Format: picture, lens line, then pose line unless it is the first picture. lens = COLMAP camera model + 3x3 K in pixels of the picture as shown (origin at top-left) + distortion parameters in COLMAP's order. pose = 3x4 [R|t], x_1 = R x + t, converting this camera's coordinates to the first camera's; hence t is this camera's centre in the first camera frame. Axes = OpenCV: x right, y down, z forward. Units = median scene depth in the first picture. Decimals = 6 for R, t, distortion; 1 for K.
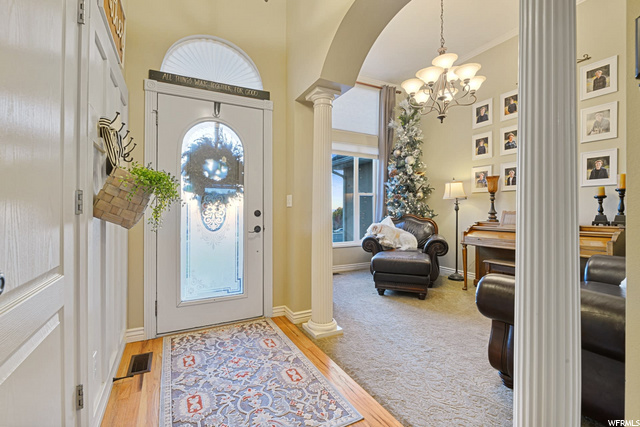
lens RADIAL K [[280.9, 0, 320.9], [0, 280.9, 207.6], [0, 0, 1]] dist [-0.011162, -0.000646]
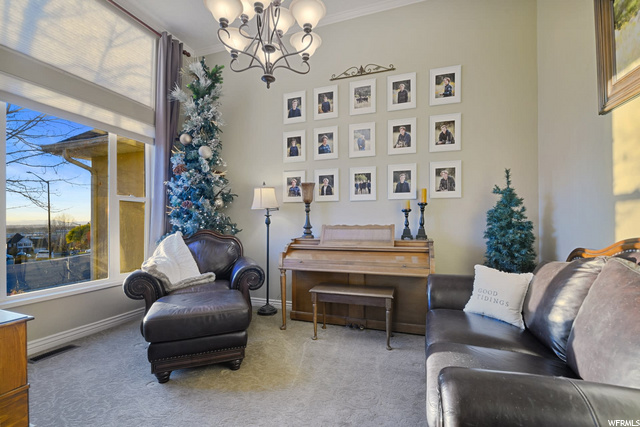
lens RADIAL K [[299.4, 0, 316.9], [0, 299.4, 225.6], [0, 0, 1]] dist [-0.002055, -0.000384]
pose [[0.762192, -0.009098, 0.647287, 0.049911], [-0.004063, 0.999814, 0.018837, -0.002516], [-0.647338, -0.016987, 0.762013, 0.270860]]
